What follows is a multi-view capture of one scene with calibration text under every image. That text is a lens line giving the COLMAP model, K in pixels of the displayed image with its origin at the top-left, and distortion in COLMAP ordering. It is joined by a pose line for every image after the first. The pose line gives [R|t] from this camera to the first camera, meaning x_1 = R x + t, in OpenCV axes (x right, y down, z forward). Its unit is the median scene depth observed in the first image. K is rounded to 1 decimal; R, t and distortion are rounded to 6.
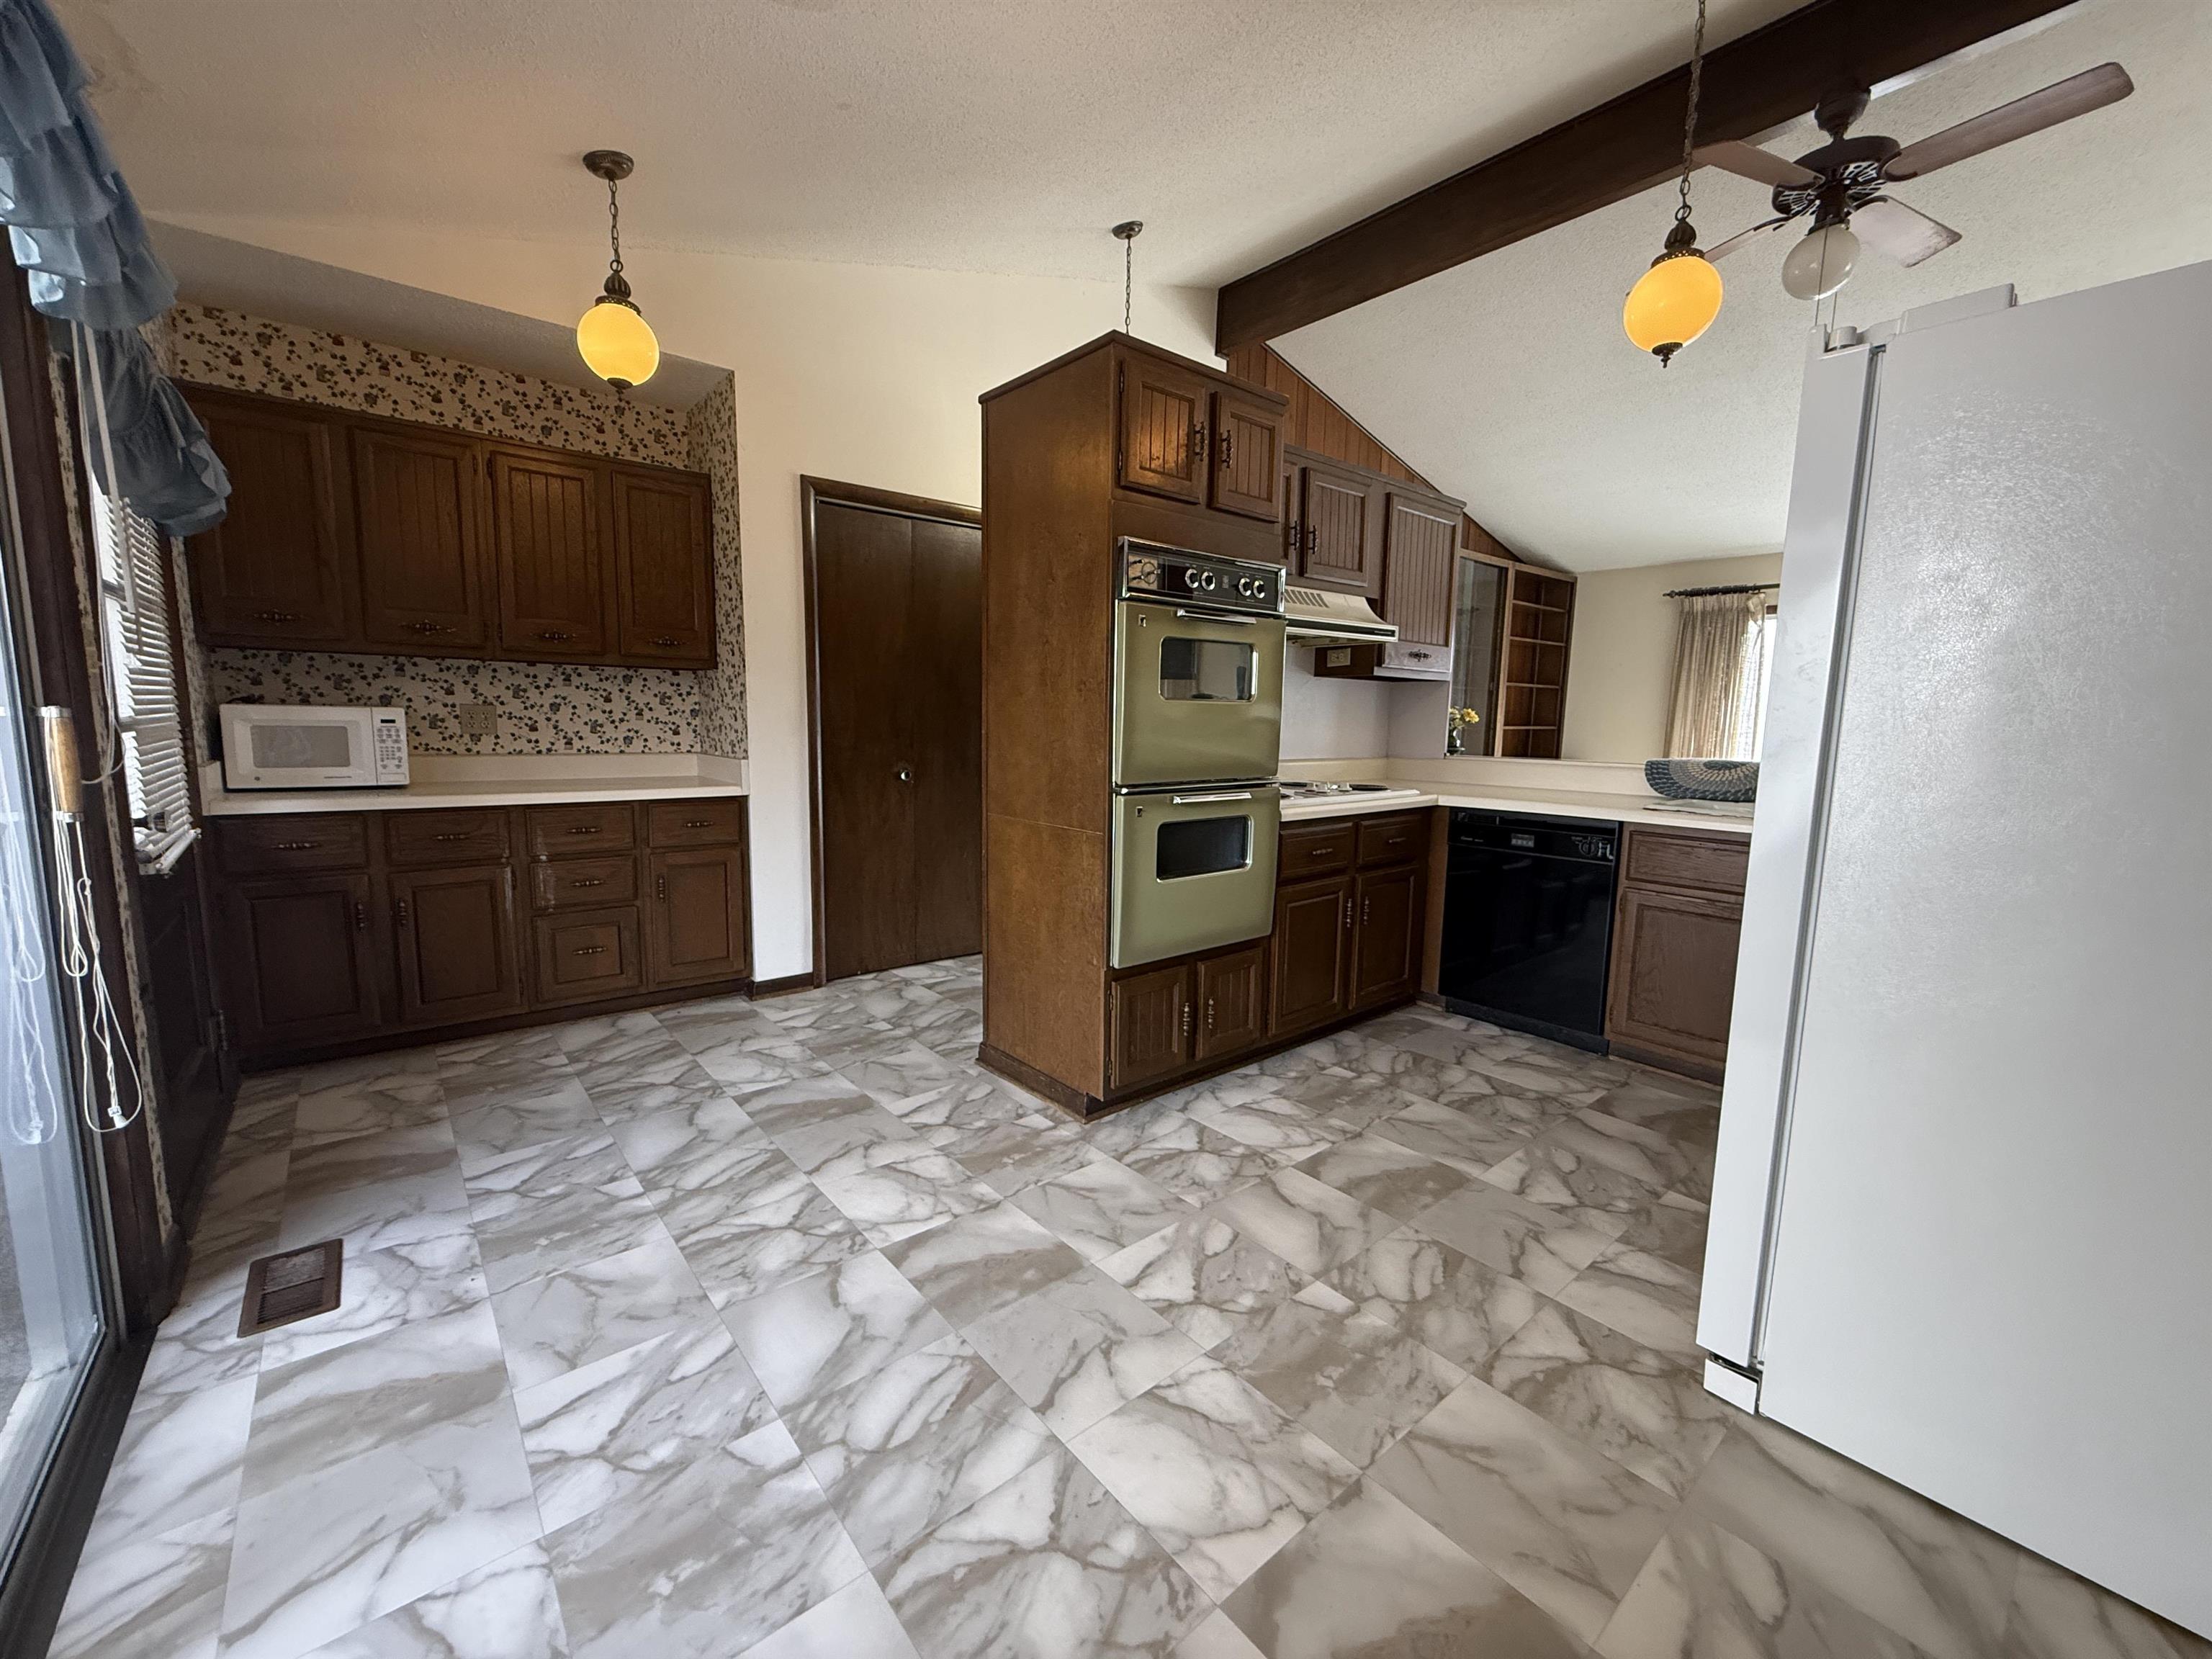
lens RADIAL K [[886.9, 0, 1095.5], [0, 886.9, 830.4], [0, 0, 1]] dist [0.001061, 0.000794]
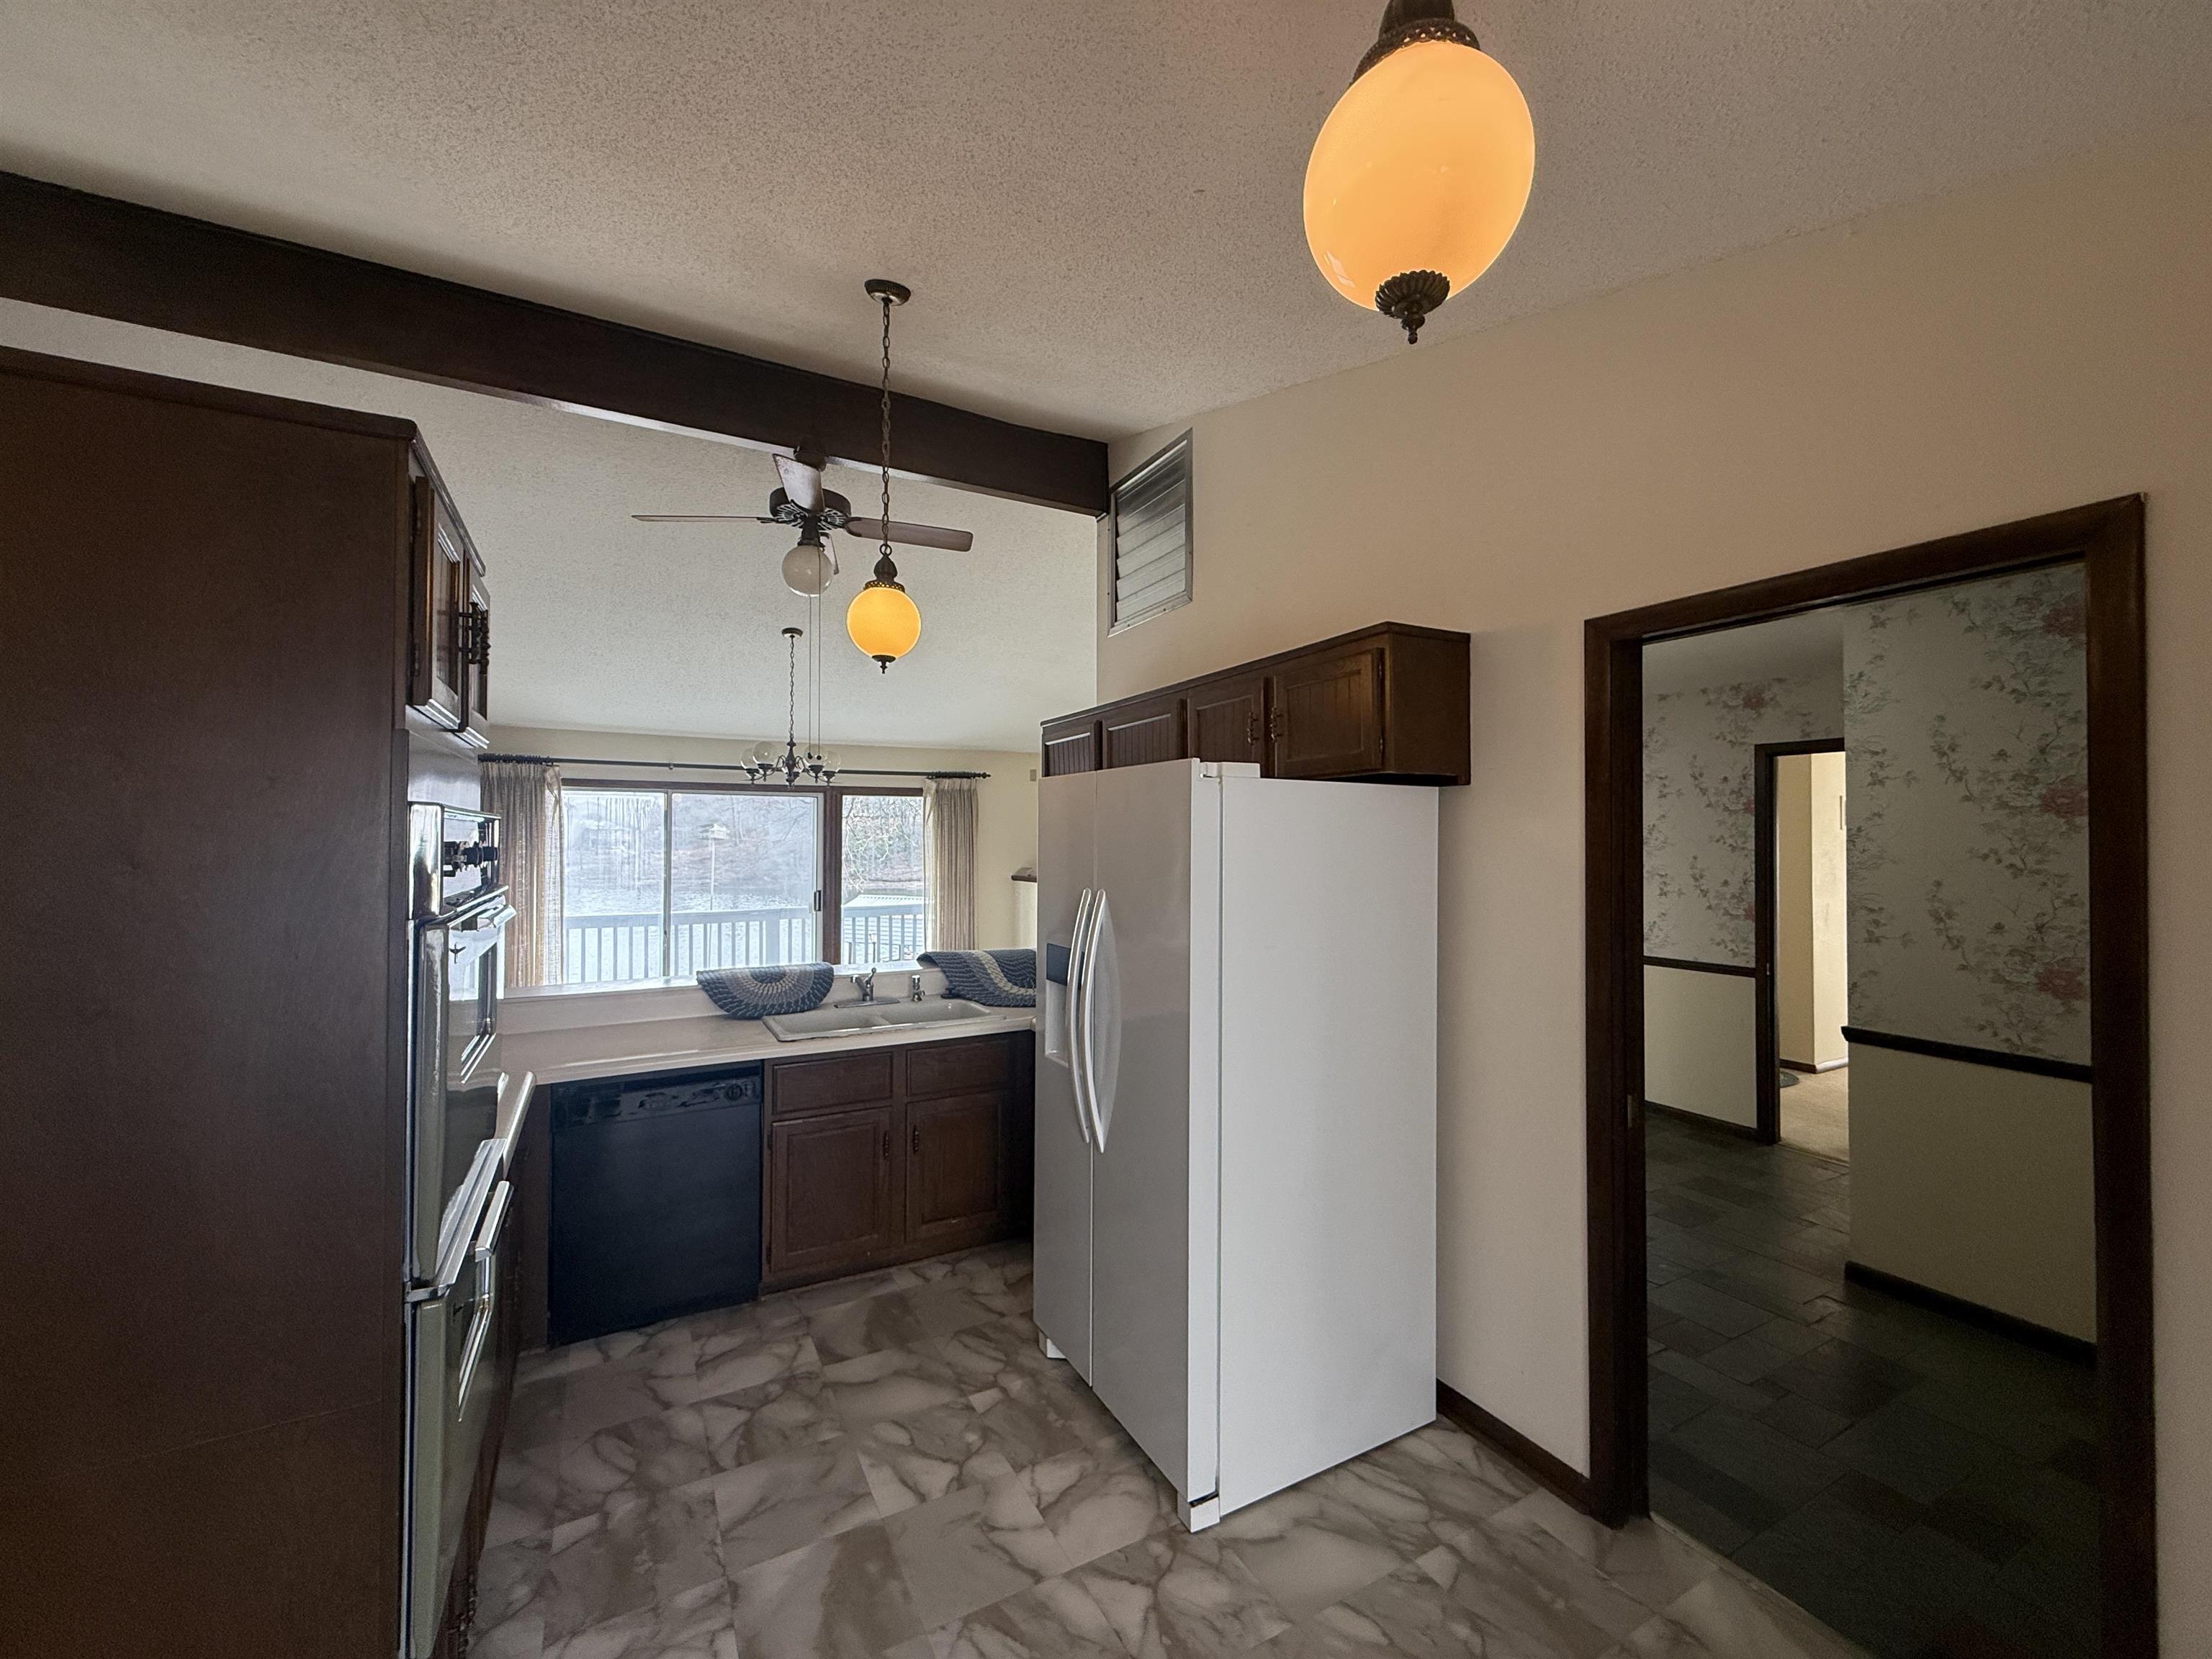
lens RADIAL K [[886.9, 0, 1103.6], [0, 886.9, 830.2], [0, 0, 1]] dist [0.001061, 0.000794]
pose [[0.186208, -0.004889, 0.982498, -0.327234], [0.122773, 0.992265, -0.018331, -0.205496], [-0.974809, 0.124038, 0.185368, 0.416156]]
